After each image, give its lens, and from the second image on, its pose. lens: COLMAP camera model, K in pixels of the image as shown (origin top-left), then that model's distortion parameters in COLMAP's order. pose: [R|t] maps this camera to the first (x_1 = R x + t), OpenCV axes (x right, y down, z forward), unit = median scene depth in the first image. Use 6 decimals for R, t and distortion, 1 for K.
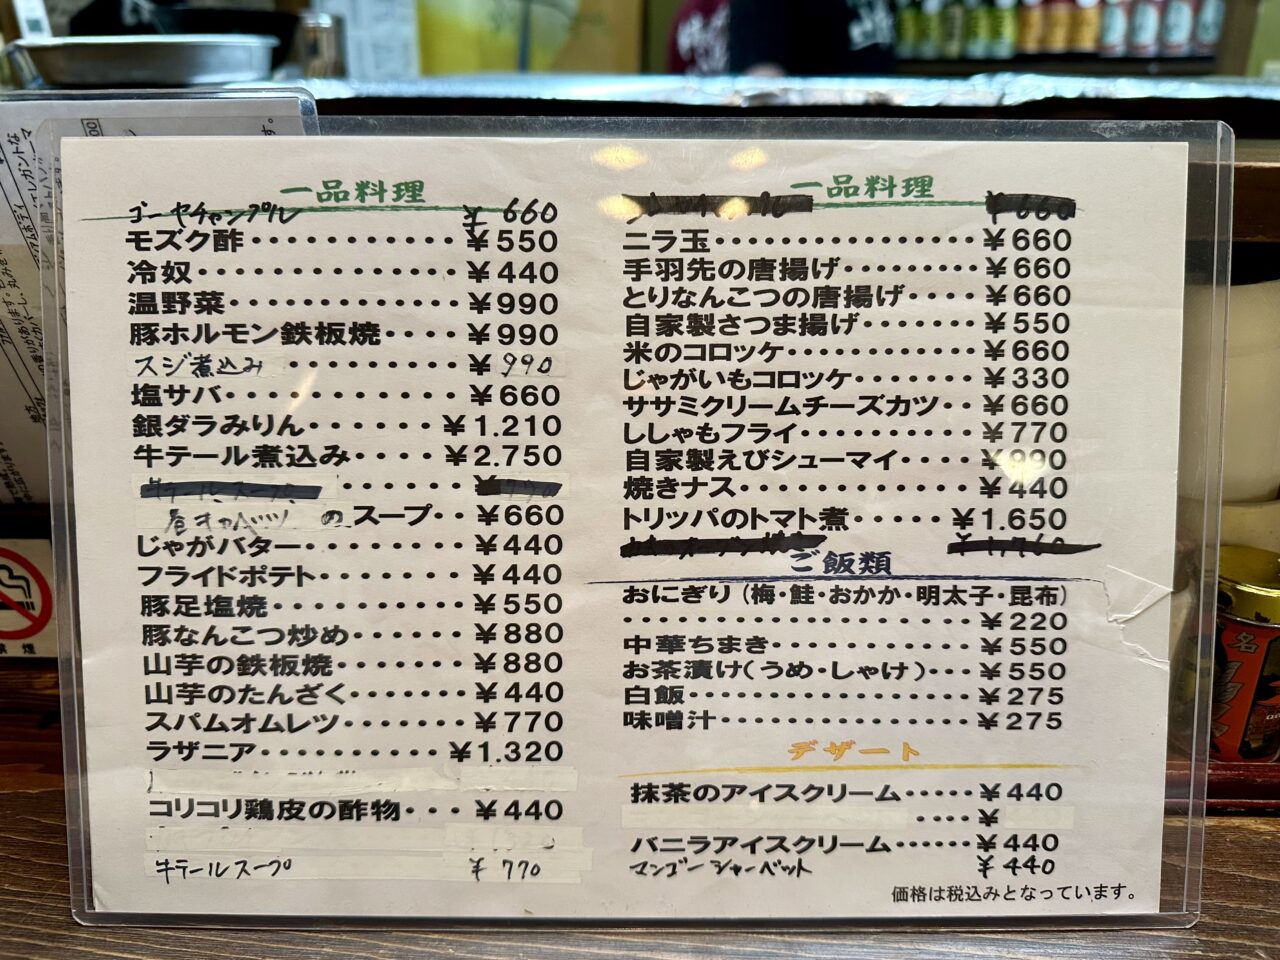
lens RADIAL K [[899.5, 0, 640.0], [0, 899.5, 480.0], [0, 0, 1]] dist [-0.031313, -0.002660]
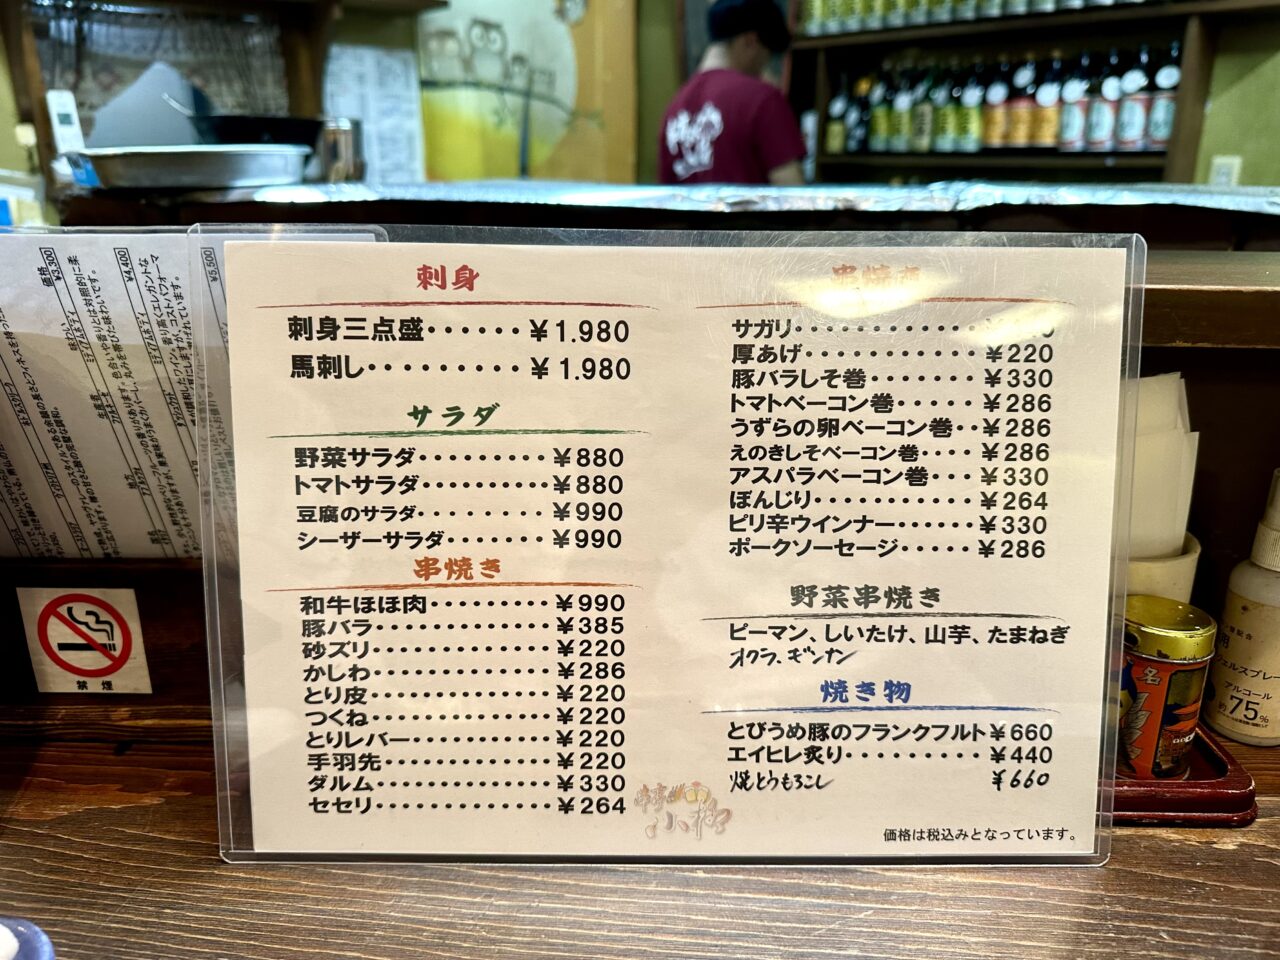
lens RADIAL K [[899.5, 0, 640.0], [0, 899.5, 480.0], [0, 0, 1]] dist [-0.031313, -0.002660]
pose [[0.999881, 0.002530, 0.015248, -0.013554], [-0.001329, 0.996931, -0.078268, 0.010662], [-0.015399, 0.078238, 0.996816, -0.135598]]
